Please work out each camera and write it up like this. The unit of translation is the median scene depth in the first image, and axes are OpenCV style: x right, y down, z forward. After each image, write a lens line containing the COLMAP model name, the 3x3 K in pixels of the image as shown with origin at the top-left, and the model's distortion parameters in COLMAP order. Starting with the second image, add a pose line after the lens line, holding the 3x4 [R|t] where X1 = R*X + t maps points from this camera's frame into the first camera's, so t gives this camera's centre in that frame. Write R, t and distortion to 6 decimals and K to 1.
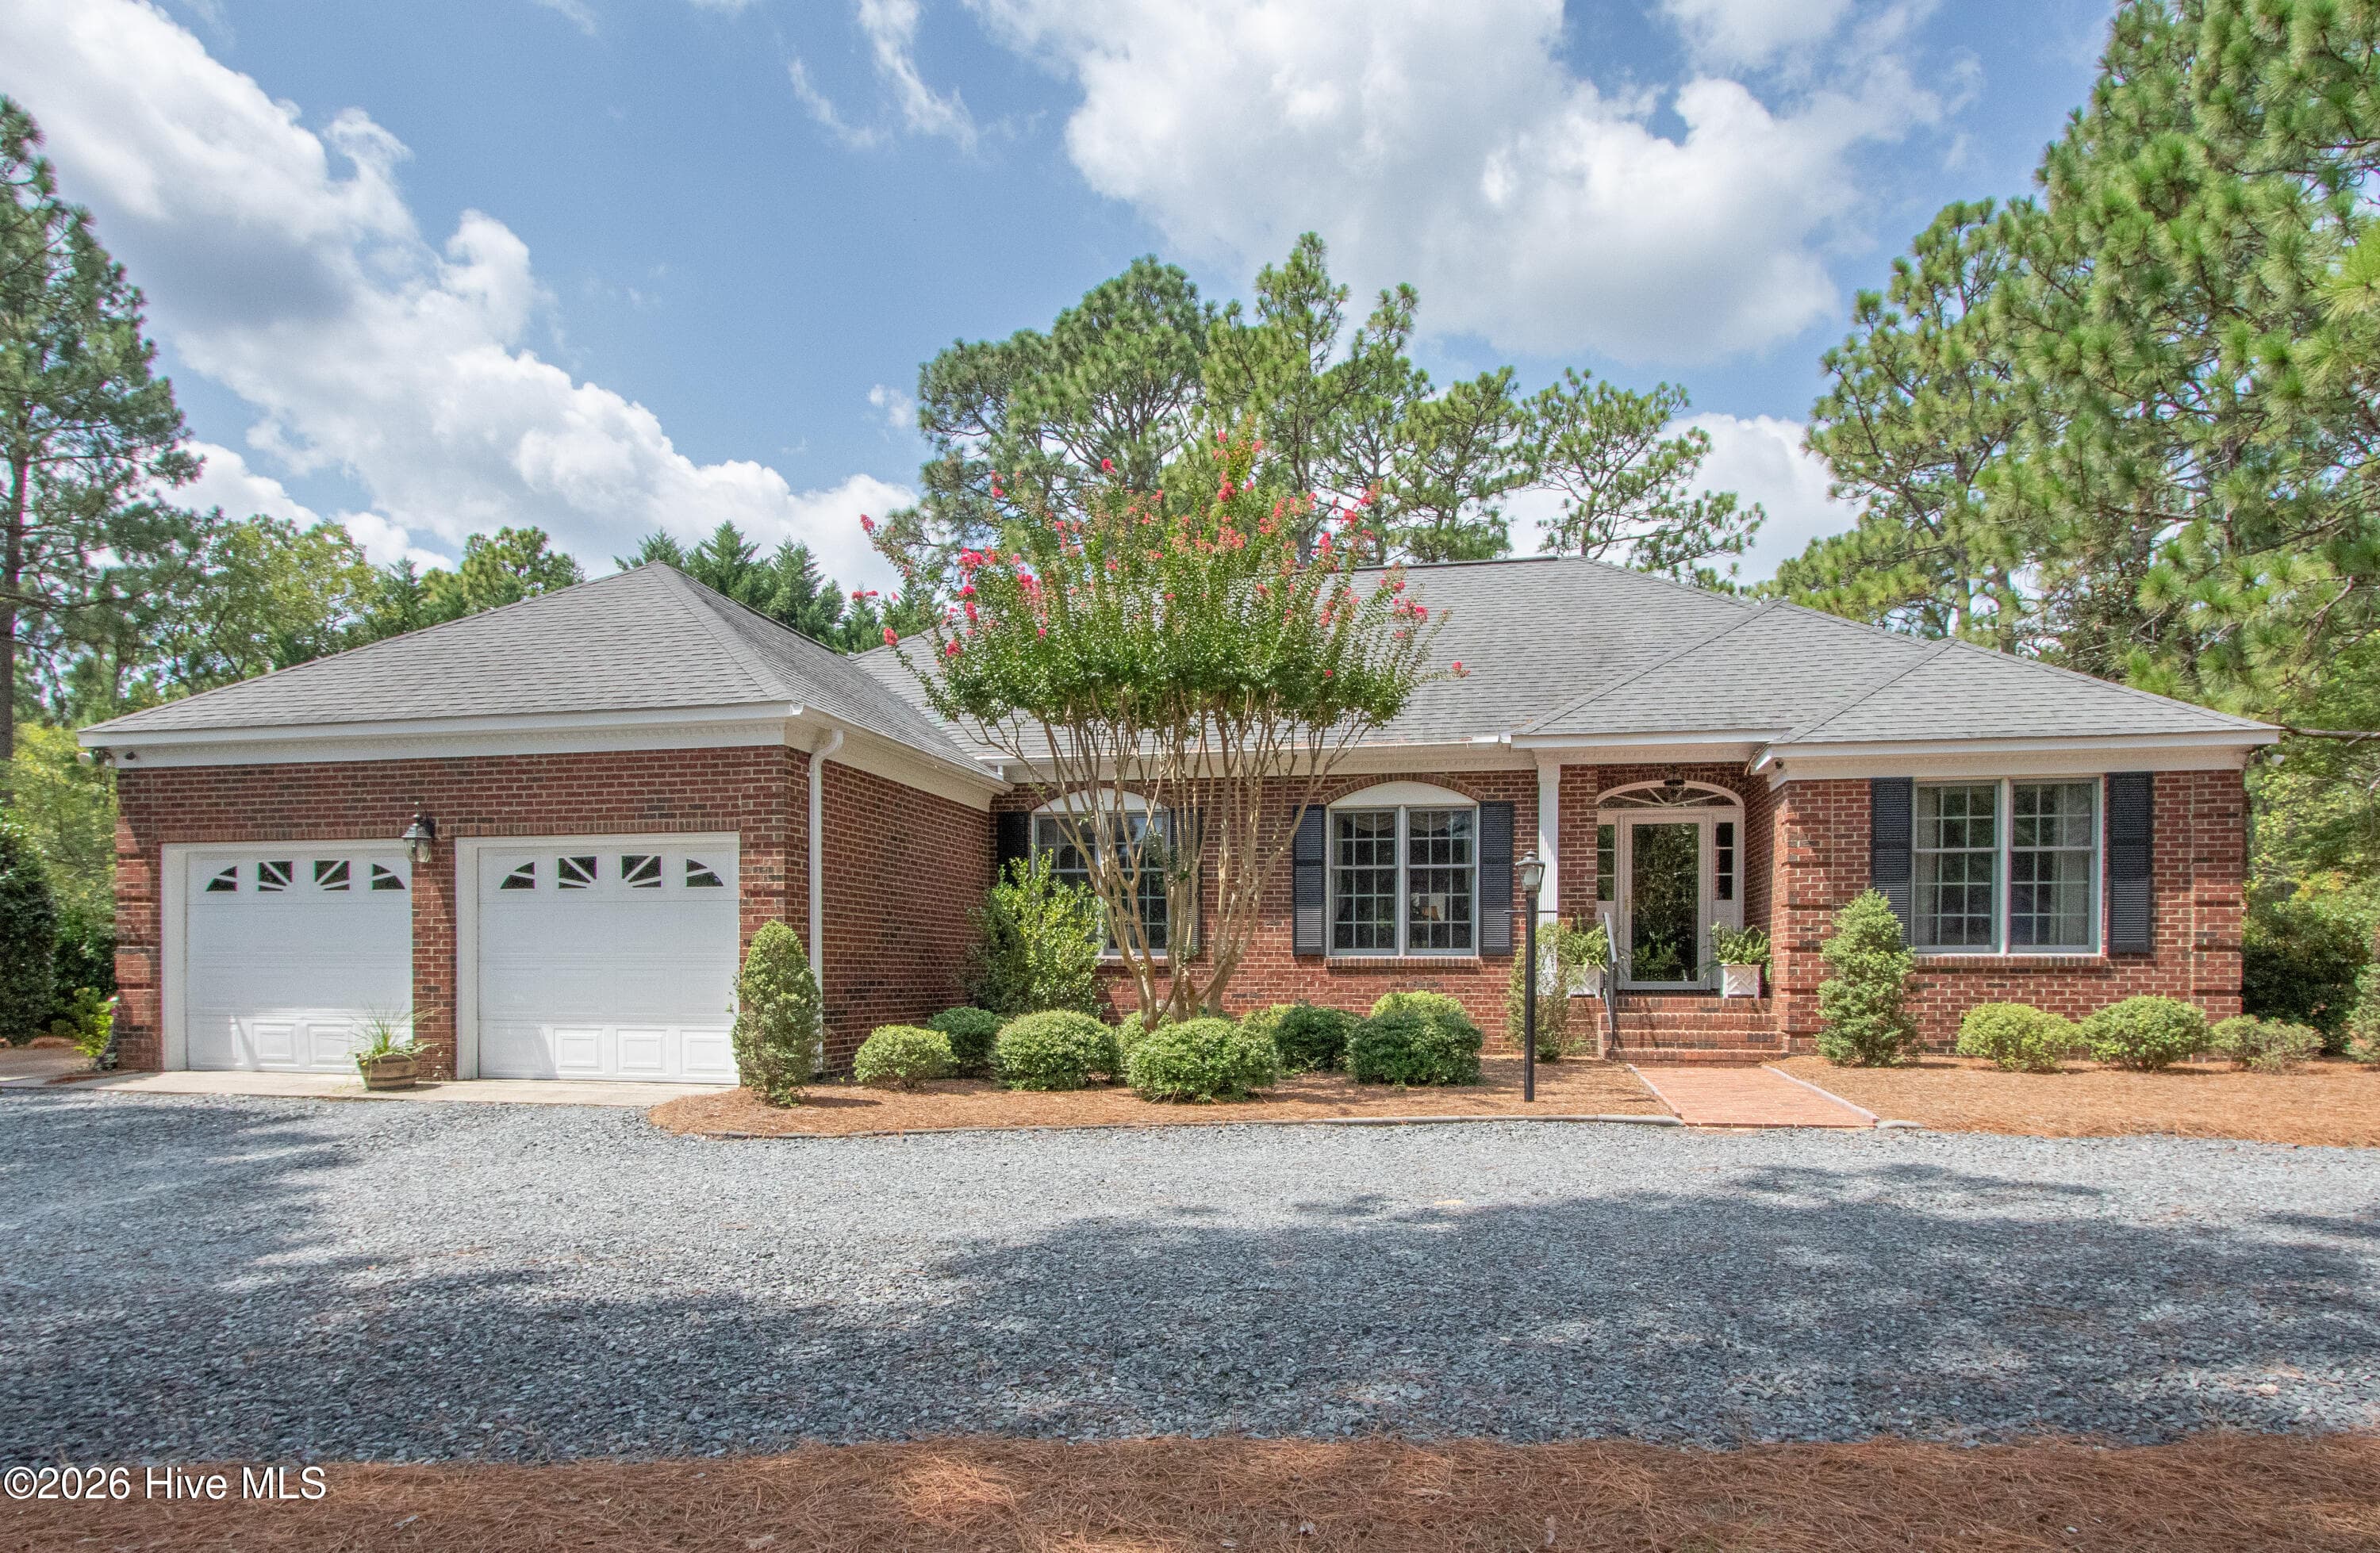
lens RADIAL K [[961.9, 0, 1185.0], [0, 961.9, 814.5], [0, 0, 1]] dist [0.001343, -0.000241]
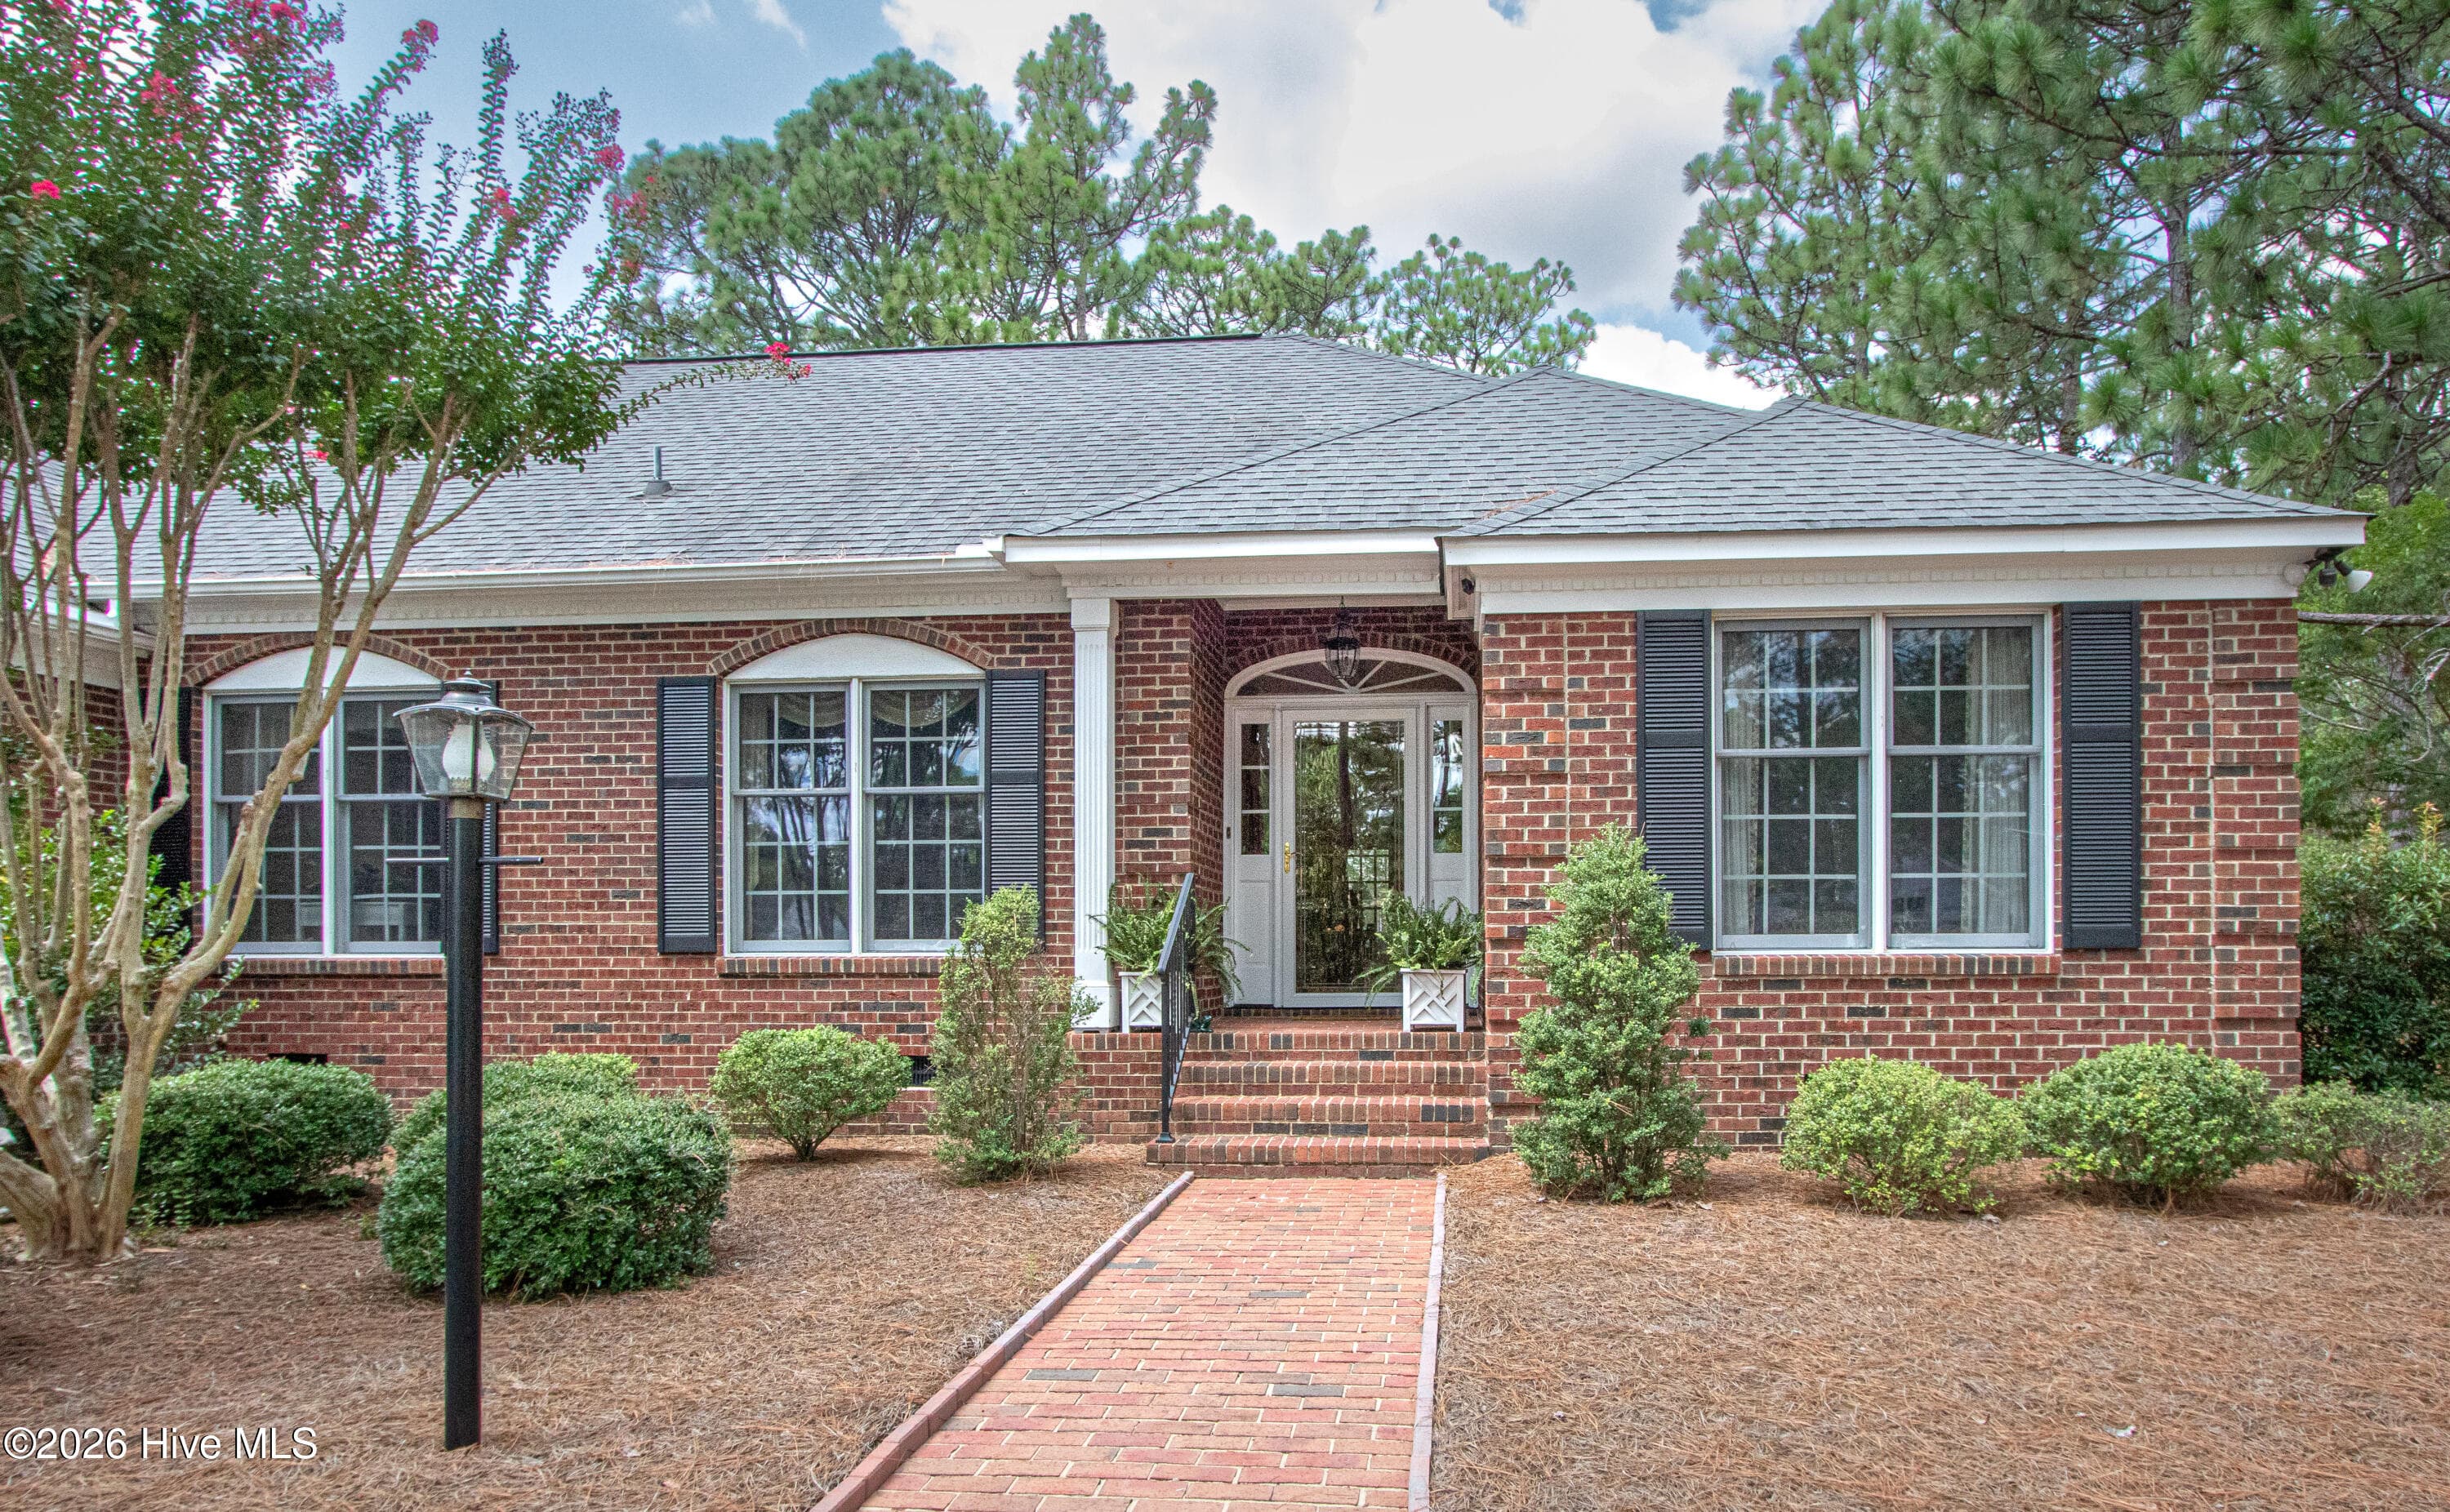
lens RADIAL K [[983.0, 0, 1220.4], [0, 983.0, 754.0], [0, 0, 1]] dist [-0.001626, 0.000044]
pose [[0.996785, 0.008386, 0.079682, 0.442084], [-0.006501, 0.999694, -0.023881, 0.052313], [-0.079858, 0.023286, 0.996534, 0.485295]]
